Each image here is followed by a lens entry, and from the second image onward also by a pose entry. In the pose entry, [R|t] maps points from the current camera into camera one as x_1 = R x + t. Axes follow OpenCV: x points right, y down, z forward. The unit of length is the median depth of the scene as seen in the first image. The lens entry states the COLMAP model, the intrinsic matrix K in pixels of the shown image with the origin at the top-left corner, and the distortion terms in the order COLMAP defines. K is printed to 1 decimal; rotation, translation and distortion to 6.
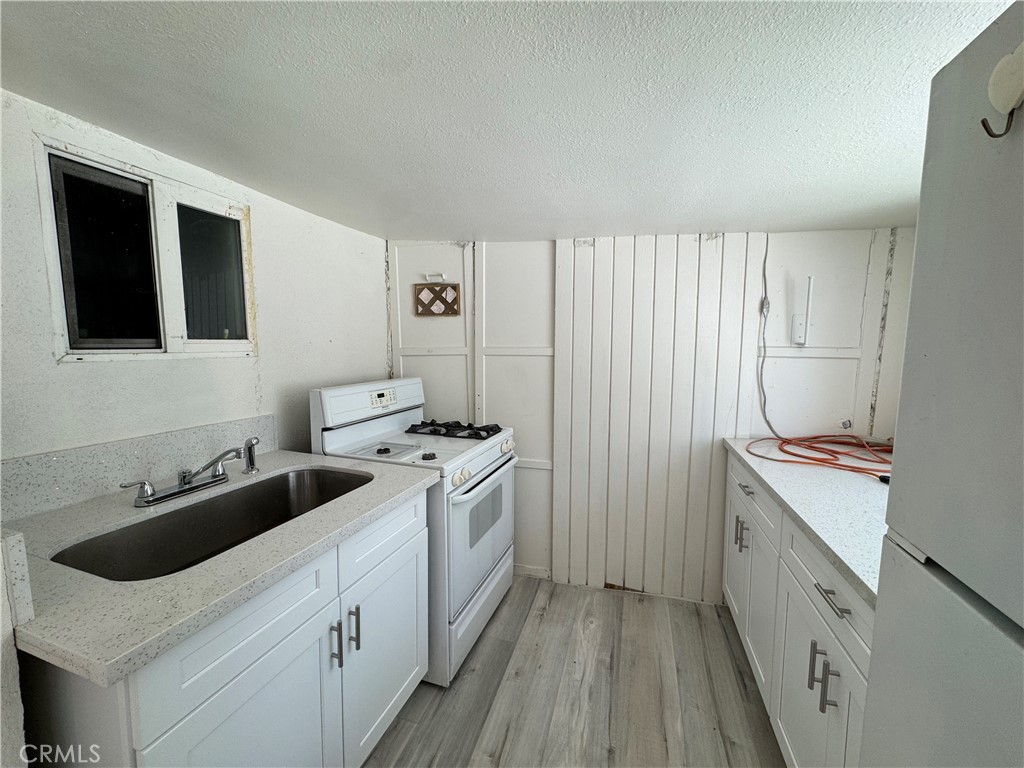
lens RADIAL K [[408.5, 0, 512.0], [0, 408.5, 384.0], [0, 0, 1]] dist [-0.002586, -0.000142]
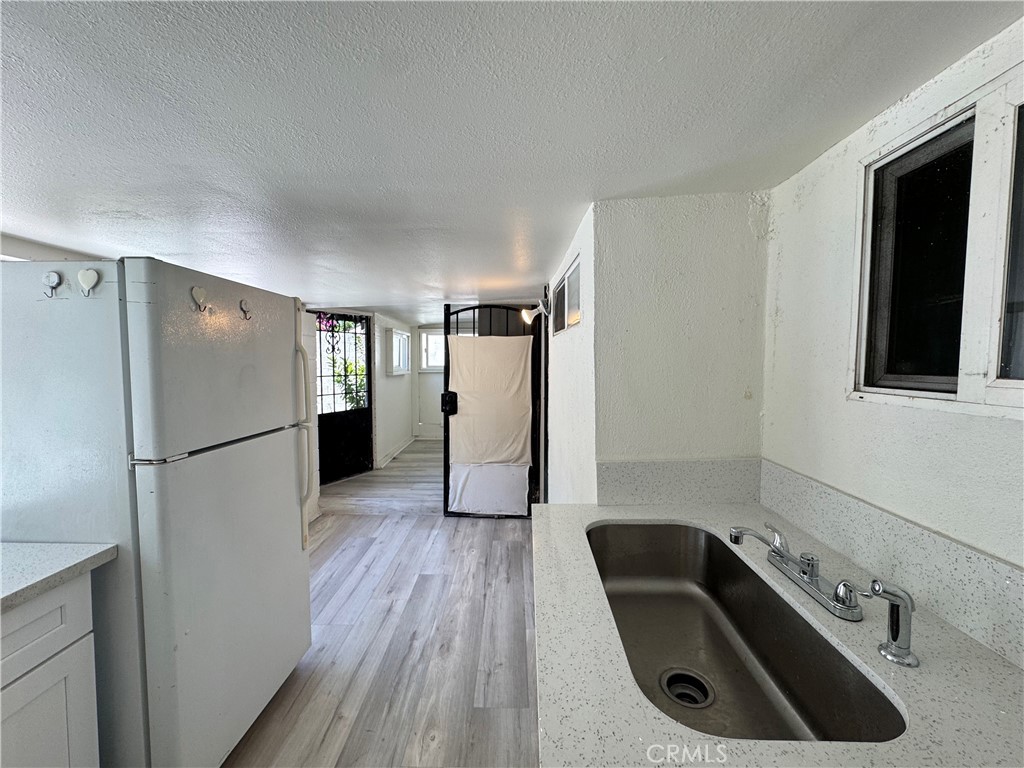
lens RADIAL K [[408.5, 0, 512.0], [0, 408.5, 384.0], [0, 0, 1]] dist [-0.002586, -0.000142]
pose [[-0.958217, 0.009640, -0.285881, -0.050192], [-0.034854, 0.988050, 0.150141, -0.103571], [0.283912, 0.153832, -0.946430, 0.855252]]
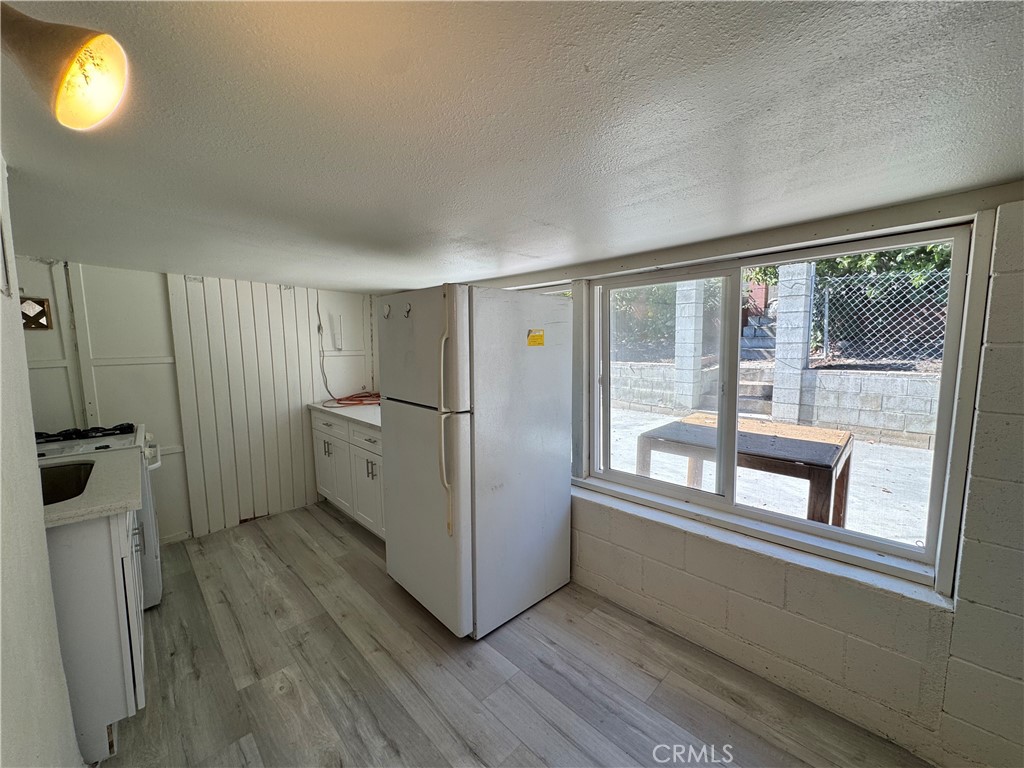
lens RADIAL K [[408.5, 0, 512.0], [0, 408.5, 384.0], [0, 0, 1]] dist [-0.002586, -0.000142]
pose [[0.482334, -0.102994, 0.869911, -0.528763], [0.098006, 0.993174, 0.063247, 0.021330], [-0.870487, 0.054750, 0.489136, -0.572518]]
